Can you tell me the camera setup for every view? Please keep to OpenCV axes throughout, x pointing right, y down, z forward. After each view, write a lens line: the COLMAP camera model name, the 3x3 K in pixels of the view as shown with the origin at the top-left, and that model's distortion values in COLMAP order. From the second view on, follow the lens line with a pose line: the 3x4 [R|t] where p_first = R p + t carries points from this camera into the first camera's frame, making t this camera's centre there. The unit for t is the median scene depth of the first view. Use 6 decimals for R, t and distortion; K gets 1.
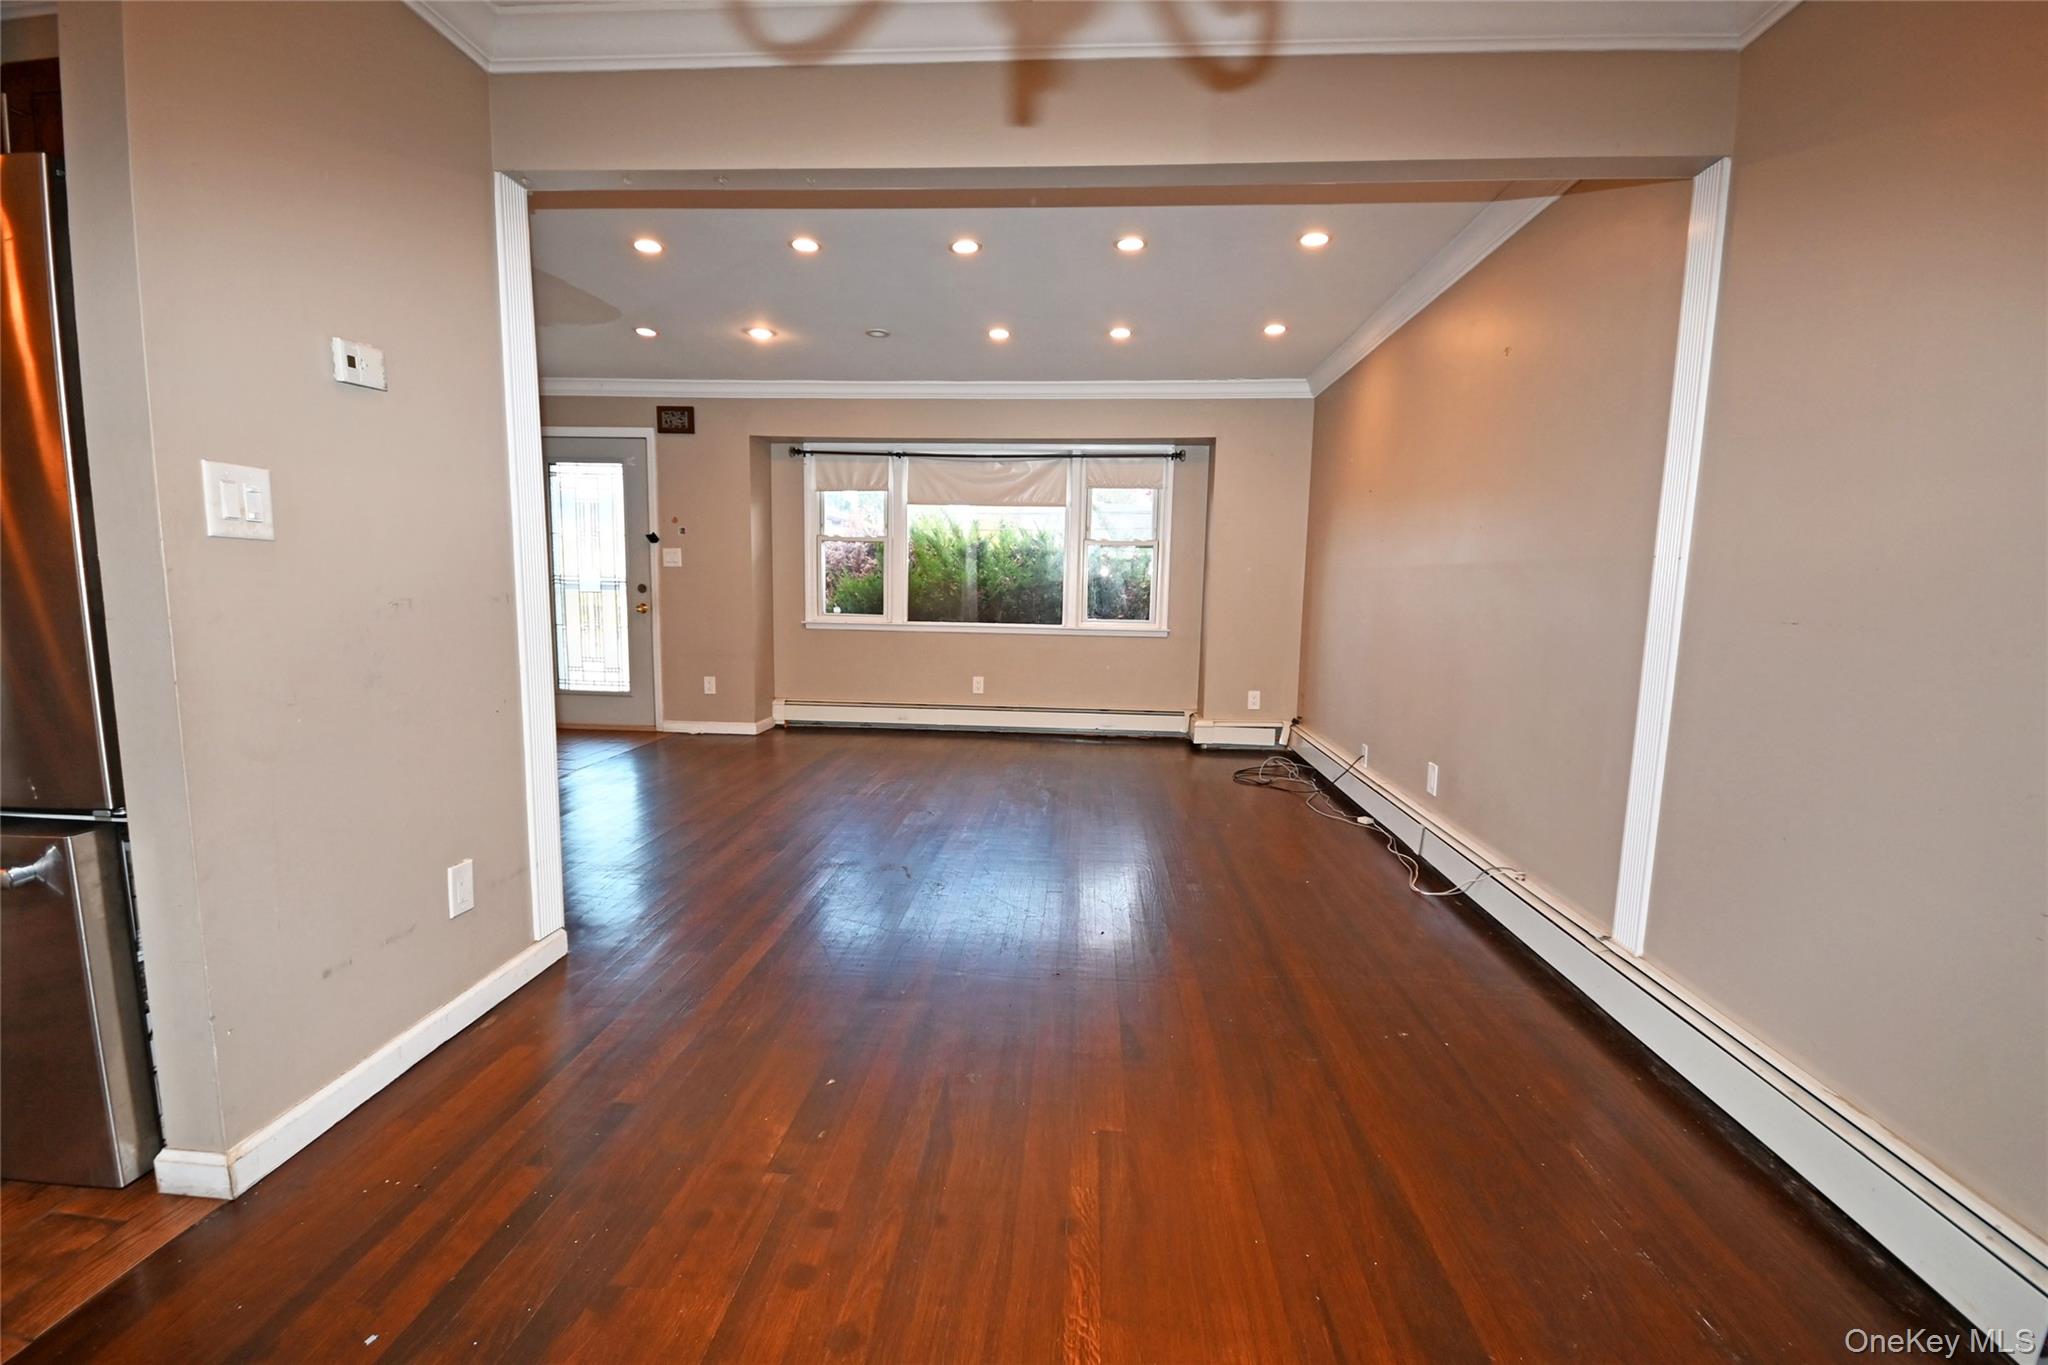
lens RADIAL K [[899.1, 0, 1014.1], [0, 899.1, 699.7], [0, 0, 1]] dist [0.000412, -0.005258]
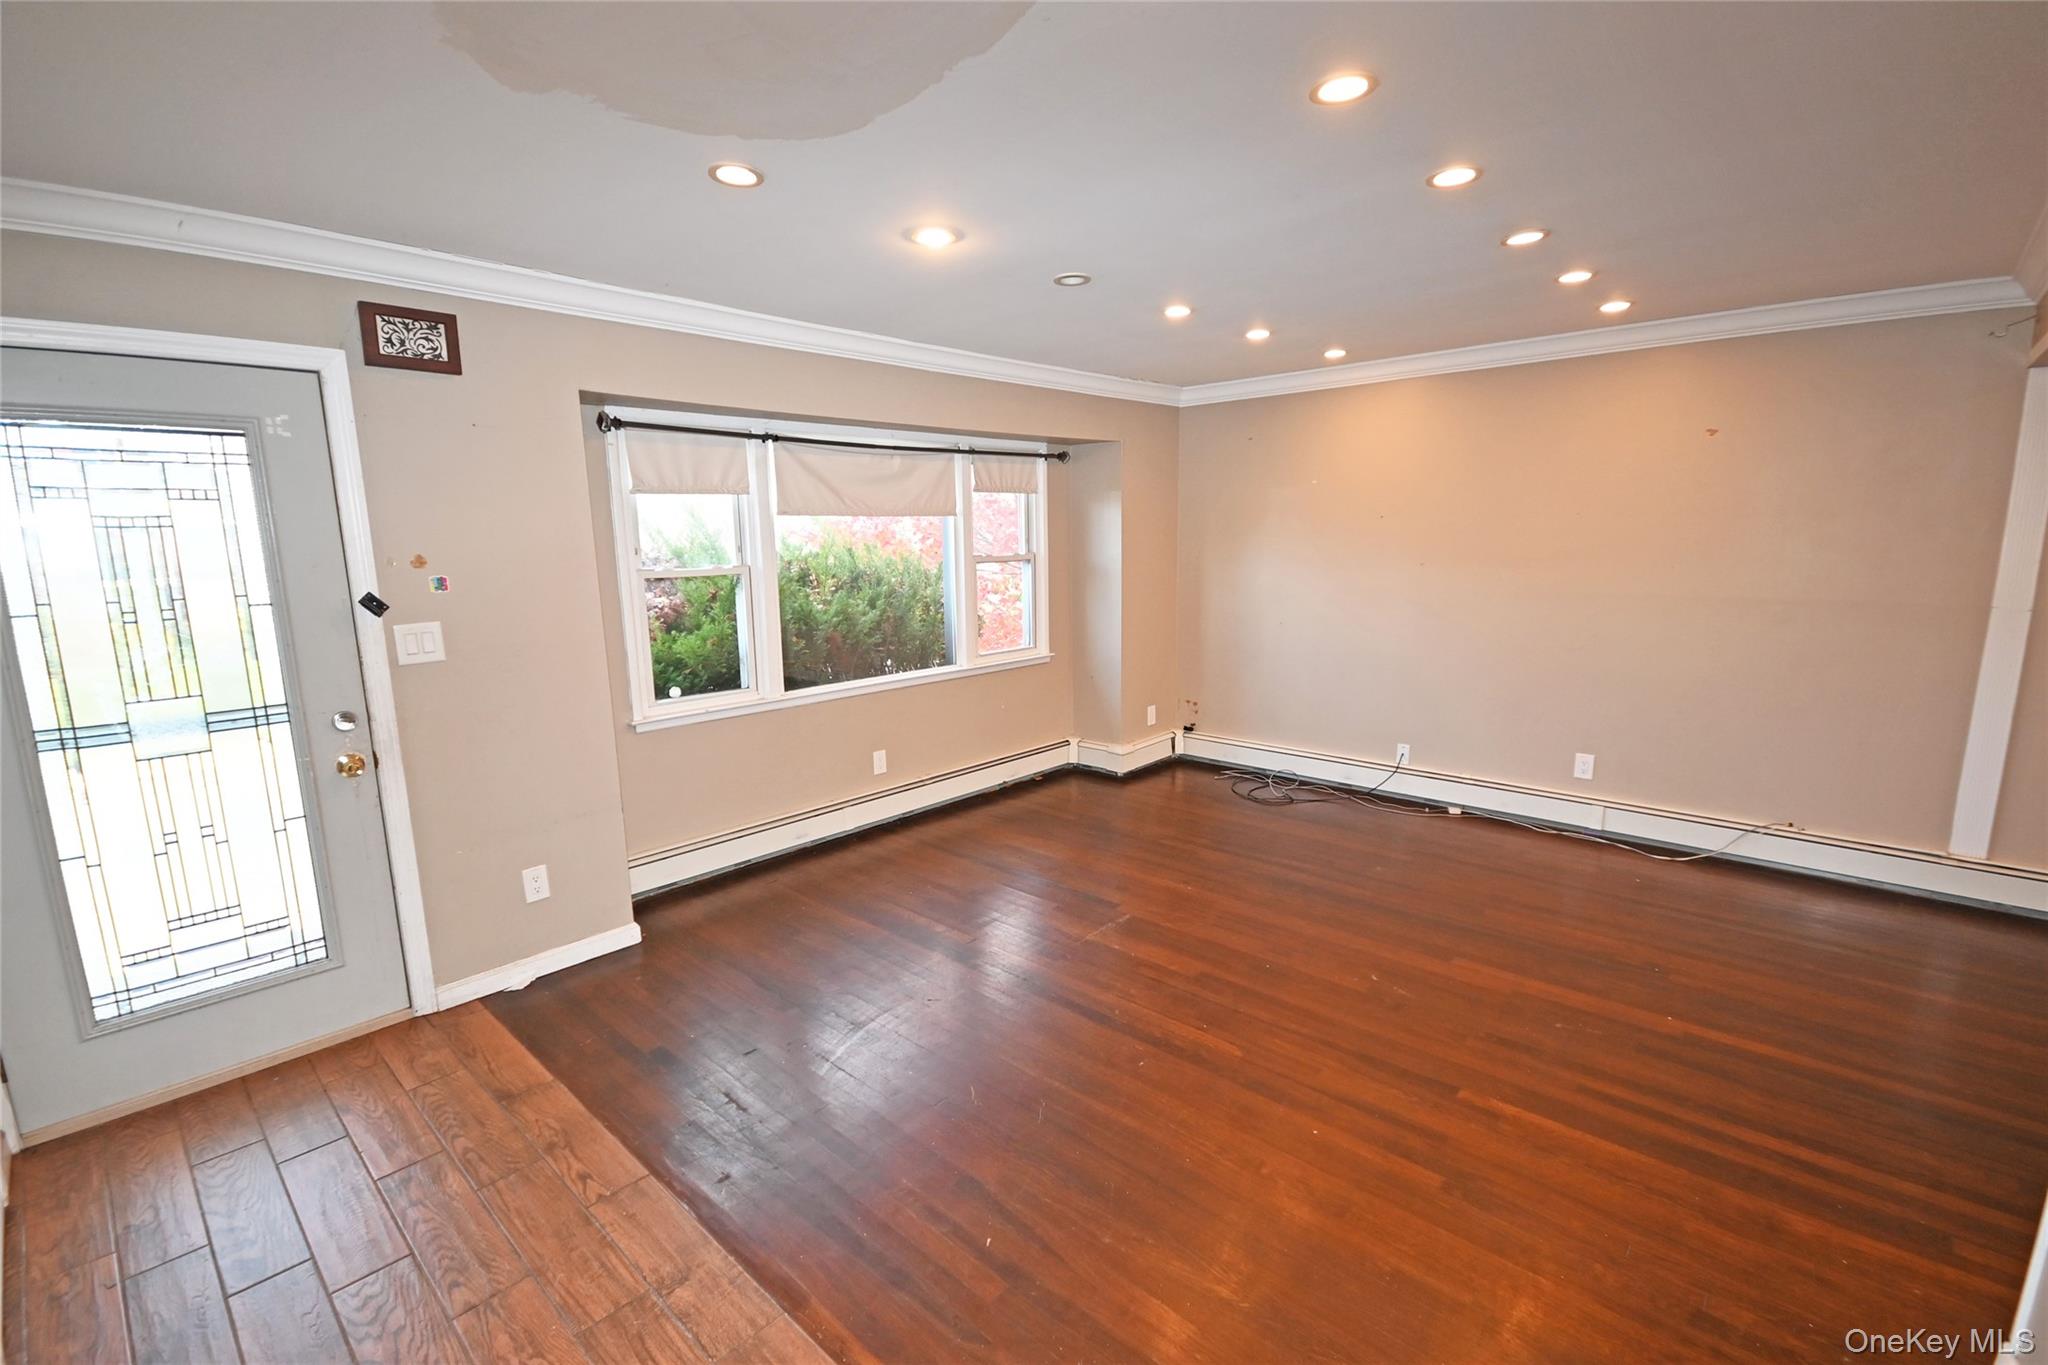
lens RADIAL K [[899.1, 0, 1017.6], [0, 899.1, 697.6], [0, 0, 1]] dist [0.000412, -0.005258]
pose [[0.624026, -0.170123, 0.762660, -0.534505], [0.138263, 0.984651, 0.106511, -0.134754], [-0.769074, 0.038982, 0.637970, 0.466001]]
